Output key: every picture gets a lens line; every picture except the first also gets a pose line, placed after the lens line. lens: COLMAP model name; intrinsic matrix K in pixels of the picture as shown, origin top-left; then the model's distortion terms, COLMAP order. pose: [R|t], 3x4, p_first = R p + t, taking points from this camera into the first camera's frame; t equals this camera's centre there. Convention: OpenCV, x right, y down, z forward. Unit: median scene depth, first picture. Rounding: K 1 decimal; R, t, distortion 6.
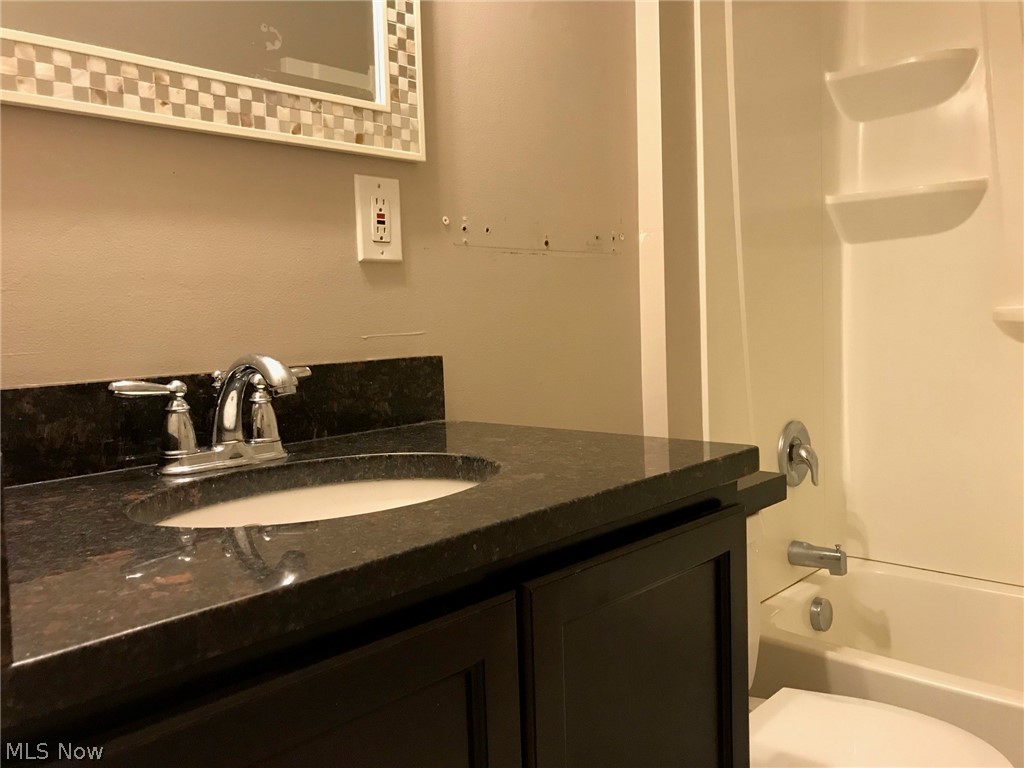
lens RADIAL K [[844.8, 0, 512.0], [0, 844.8, 384.0], [0, 0, 1]] dist [0.003112, 0.001738]
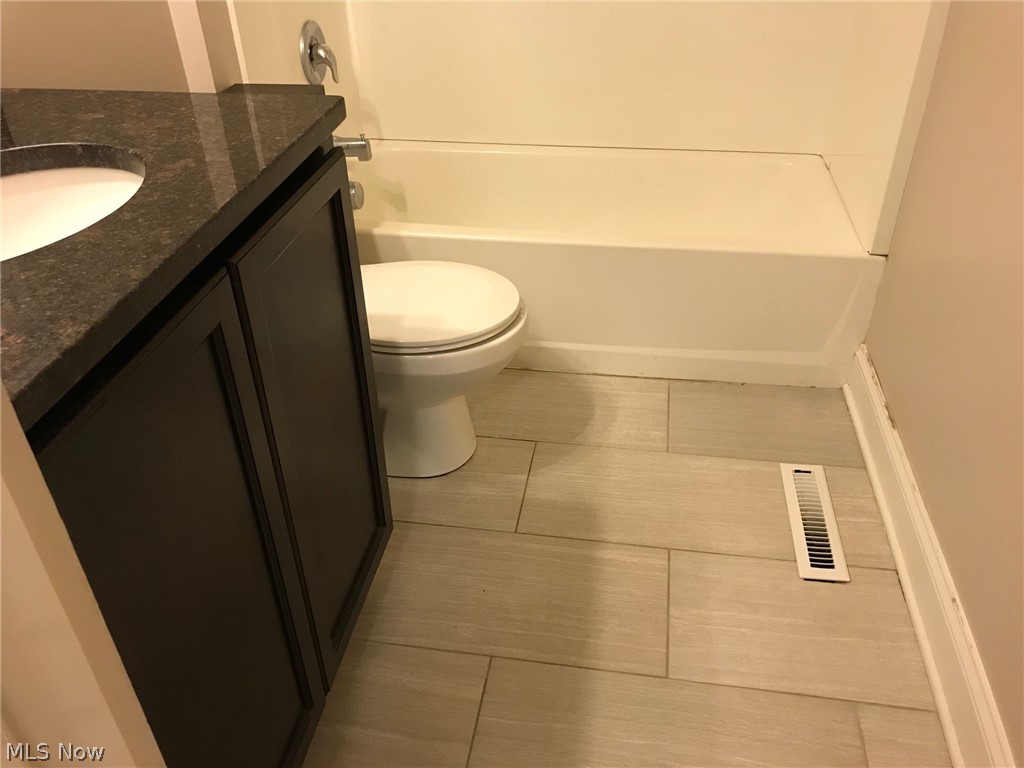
lens RADIAL K [[844.8, 0, 512.0], [0, 844.8, 384.0], [0, 0, 1]] dist [0.003112, 0.001738]
pose [[0.826136, -0.304054, 0.474395, -0.093509], [0.039597, 0.871161, 0.489397, -0.067491], [-0.562078, -0.385524, 0.731737, -0.083450]]
